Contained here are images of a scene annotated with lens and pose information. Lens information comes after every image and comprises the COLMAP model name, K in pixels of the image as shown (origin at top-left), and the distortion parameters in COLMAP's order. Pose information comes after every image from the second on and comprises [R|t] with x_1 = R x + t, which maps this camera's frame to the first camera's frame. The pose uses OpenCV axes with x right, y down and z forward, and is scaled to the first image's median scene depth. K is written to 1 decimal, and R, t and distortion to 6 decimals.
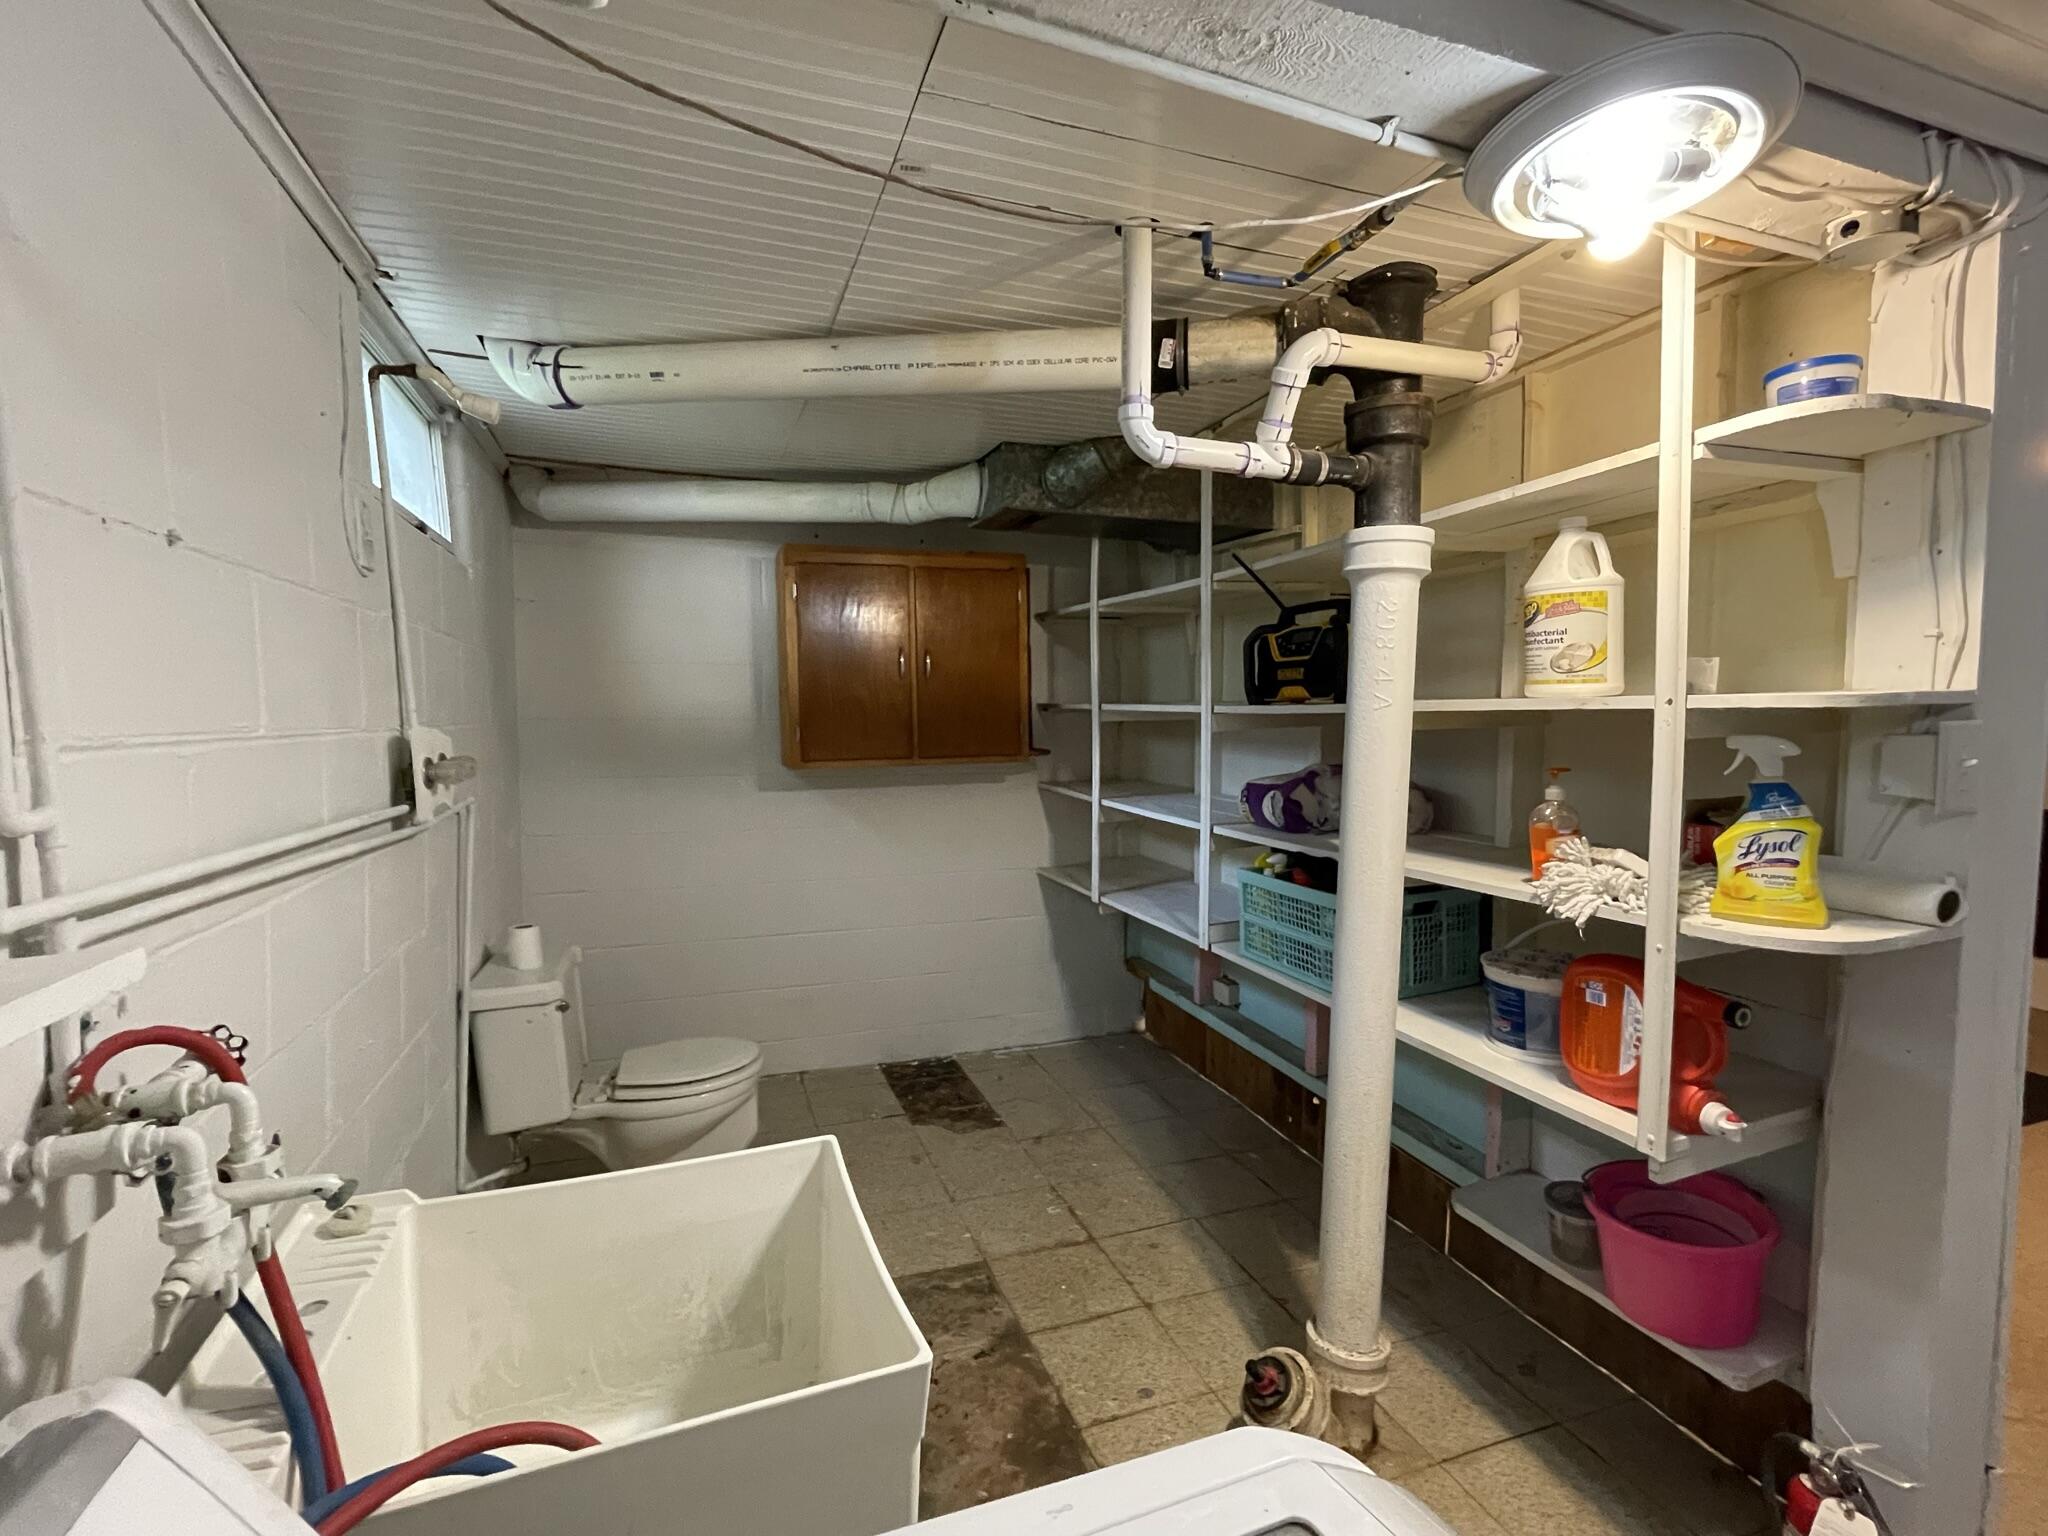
lens RADIAL K [[948.2, 0, 1028.6], [0, 948.2, 763.9], [0, 0, 1]] dist [0.000039, -0.000900]
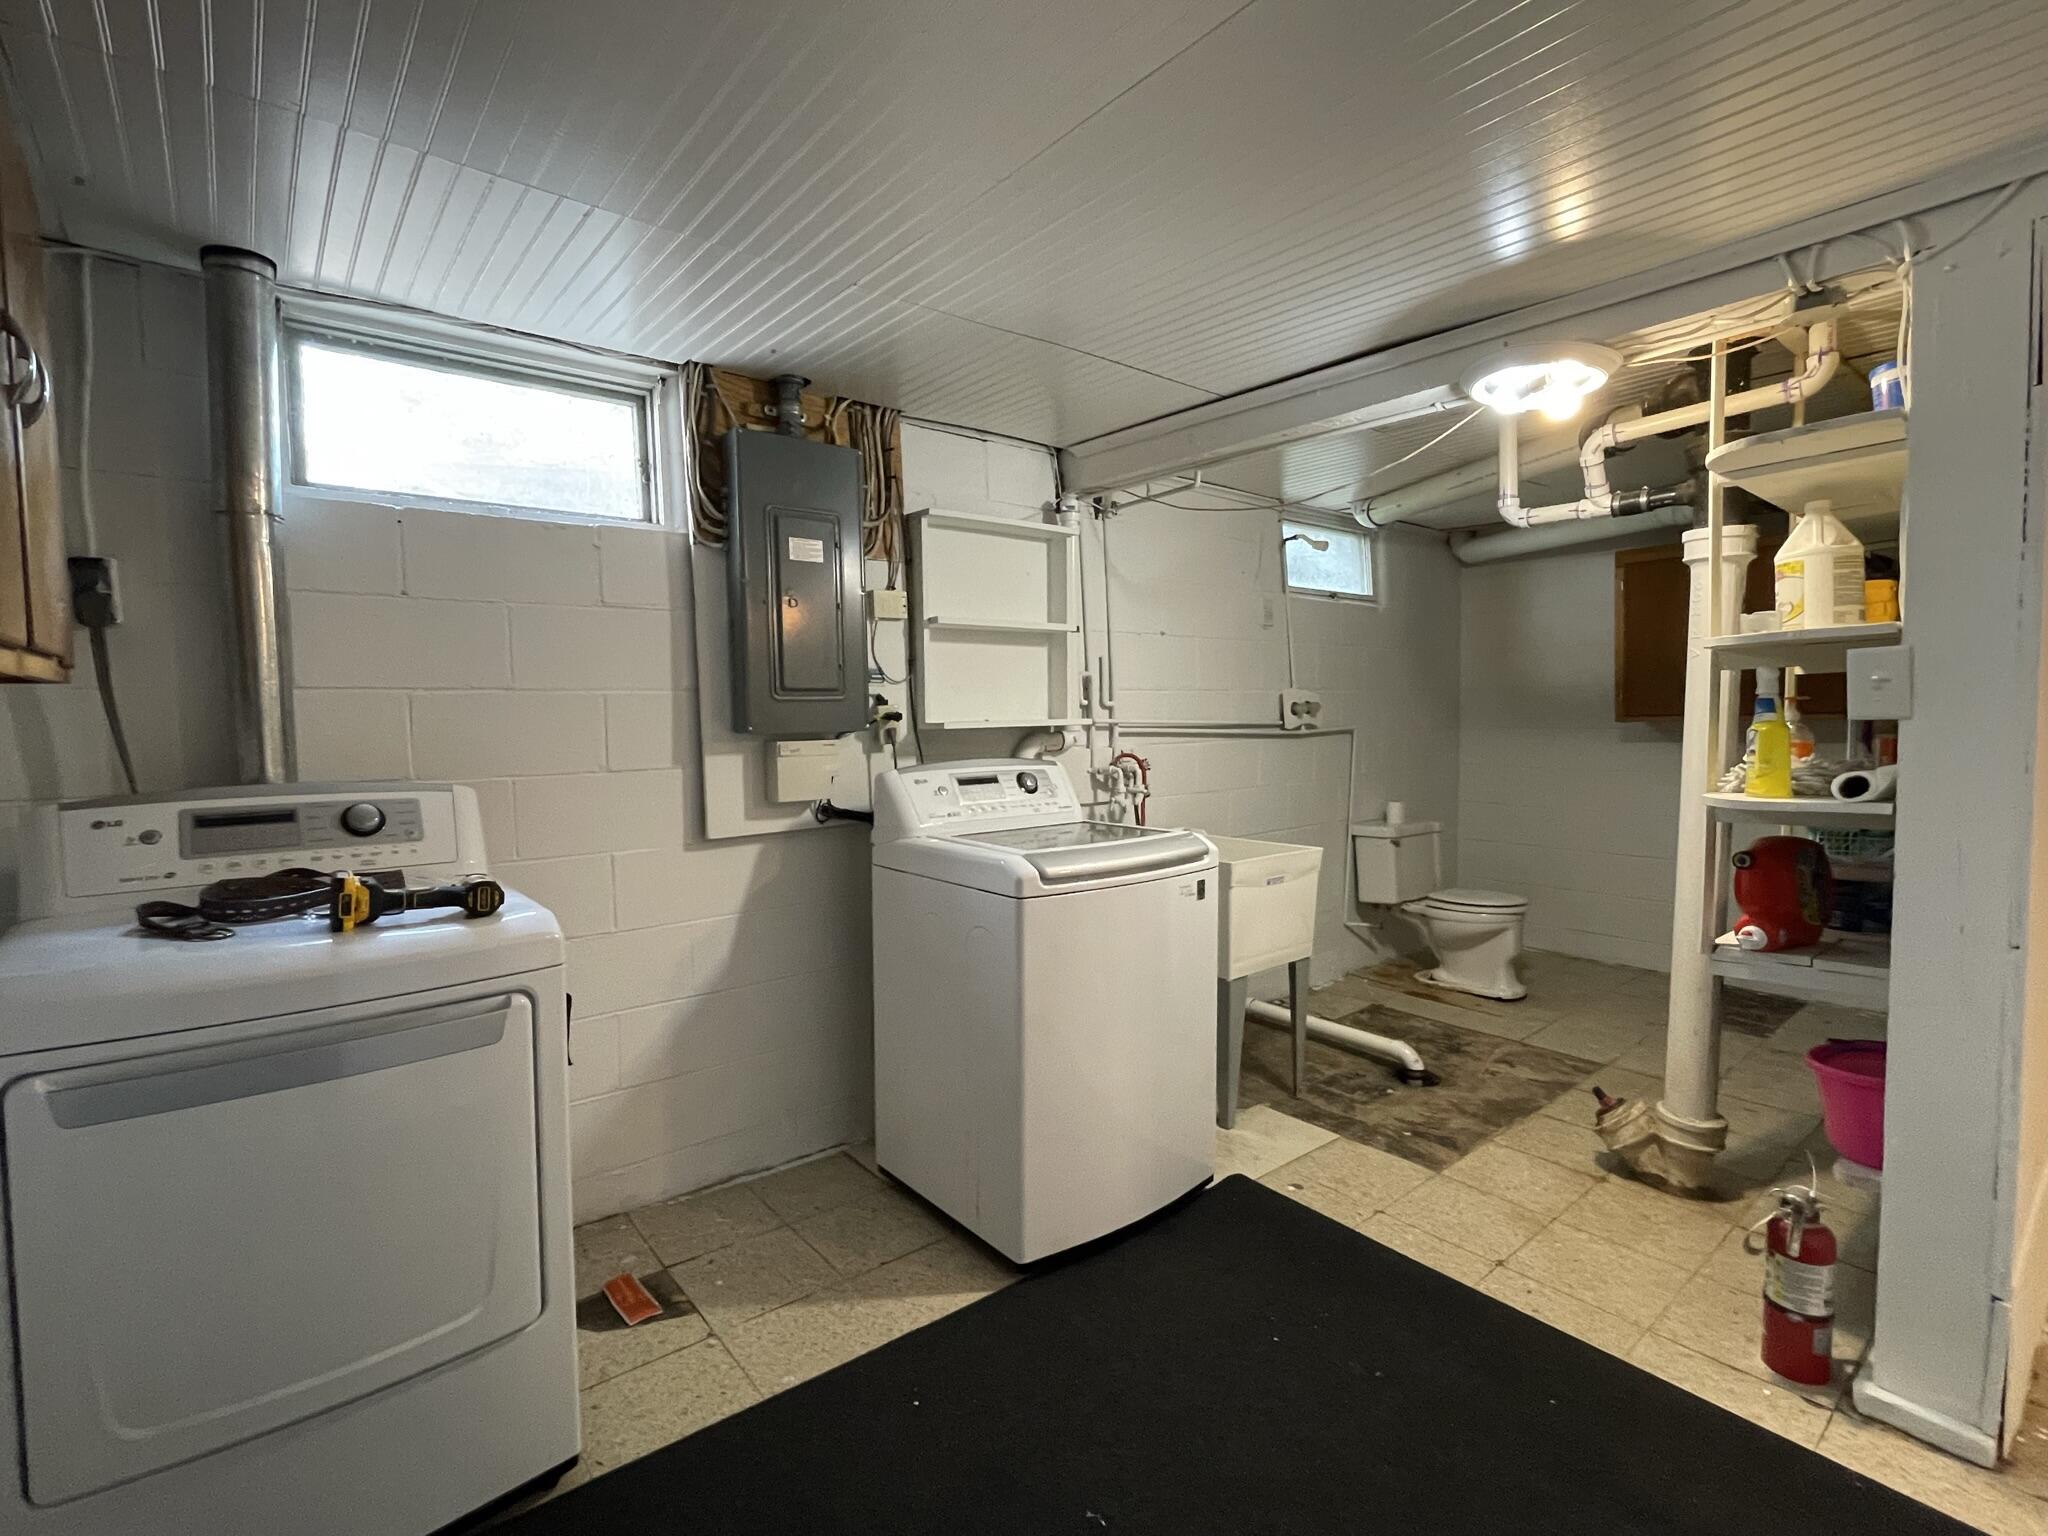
lens RADIAL K [[948.2, 0, 1024.1], [0, 948.2, 766.9], [0, 0, 1]] dist [0.000039, -0.000900]
pose [[0.333825, 0.050474, -0.941283, 1.227458], [-0.034716, 0.998546, 0.041232, 0.071036], [0.941996, 0.018914, 0.335092, -0.369913]]
